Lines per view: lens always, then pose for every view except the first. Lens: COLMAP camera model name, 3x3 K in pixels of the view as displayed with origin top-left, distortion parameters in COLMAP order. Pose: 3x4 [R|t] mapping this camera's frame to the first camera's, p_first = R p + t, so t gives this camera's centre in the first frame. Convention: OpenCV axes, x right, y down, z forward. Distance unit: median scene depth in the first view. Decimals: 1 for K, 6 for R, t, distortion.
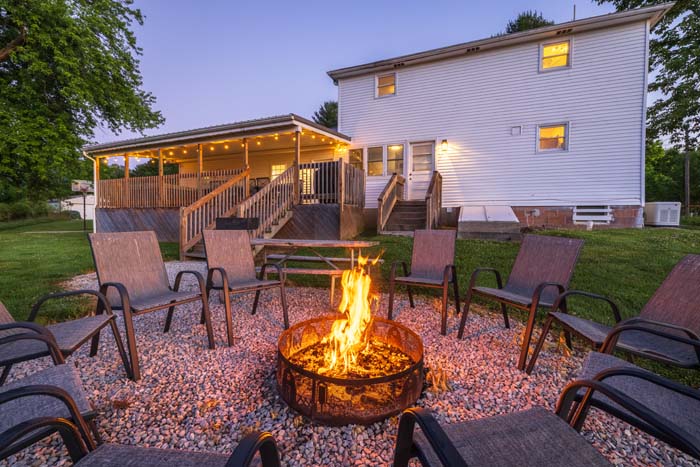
lens RADIAL K [[296.6, 0, 350.4], [0, 296.6, 215.0], [0, 0, 1]] dist [-0.000809, -0.000175]
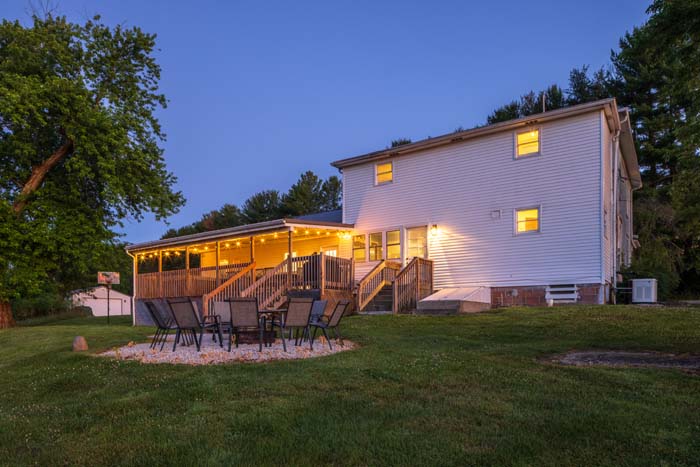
lens RADIAL K [[473.3, 0, 349.3], [0, 473.3, 281.3], [0, 0, 1]] dist [-0.004132, -0.001400]
pose [[0.976726, -0.029876, -0.212402, 0.329603], [0.017318, 0.998003, -0.060742, 0.034013], [0.213792, 0.055650, 0.975293, -0.592173]]
